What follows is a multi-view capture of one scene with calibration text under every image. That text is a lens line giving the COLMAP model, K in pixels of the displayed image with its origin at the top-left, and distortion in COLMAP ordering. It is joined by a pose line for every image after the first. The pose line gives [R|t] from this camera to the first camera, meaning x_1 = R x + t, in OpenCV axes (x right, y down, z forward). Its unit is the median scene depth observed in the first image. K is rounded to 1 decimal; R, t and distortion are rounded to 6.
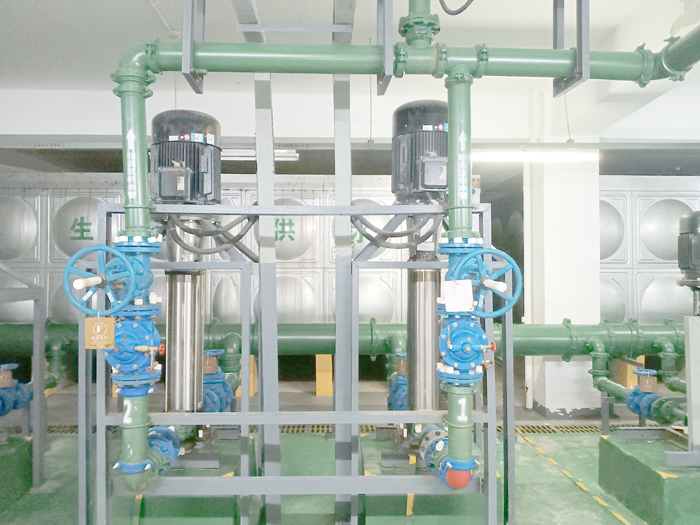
lens RADIAL K [[522.2, 0, 404.4], [0, 522.2, 260.7], [0, 0, 1]] dist [-0.004614, -0.001664]
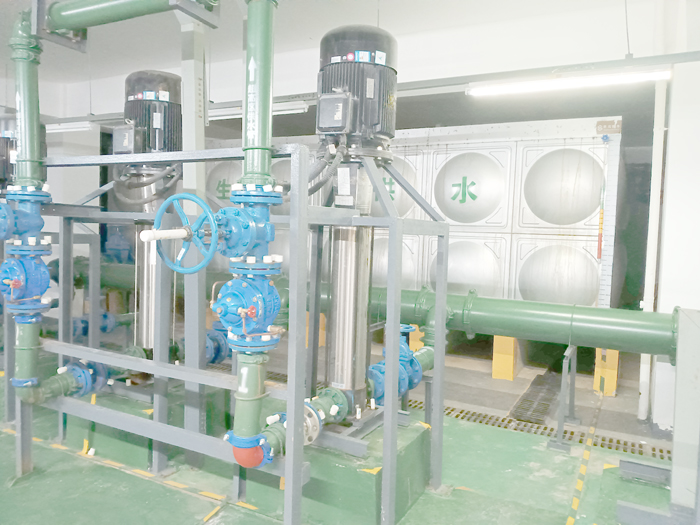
lens RADIAL K [[551.0, 0, 350.0], [0, 551.0, 262.5], [0, 0, 1]] dist [-0.005868, -0.001684]
pose [[0.873503, 0.056623, -0.483515, 0.350205], [-0.025713, 0.997193, 0.070327, 0.008616], [0.486139, -0.048998, 0.872507, 0.140424]]
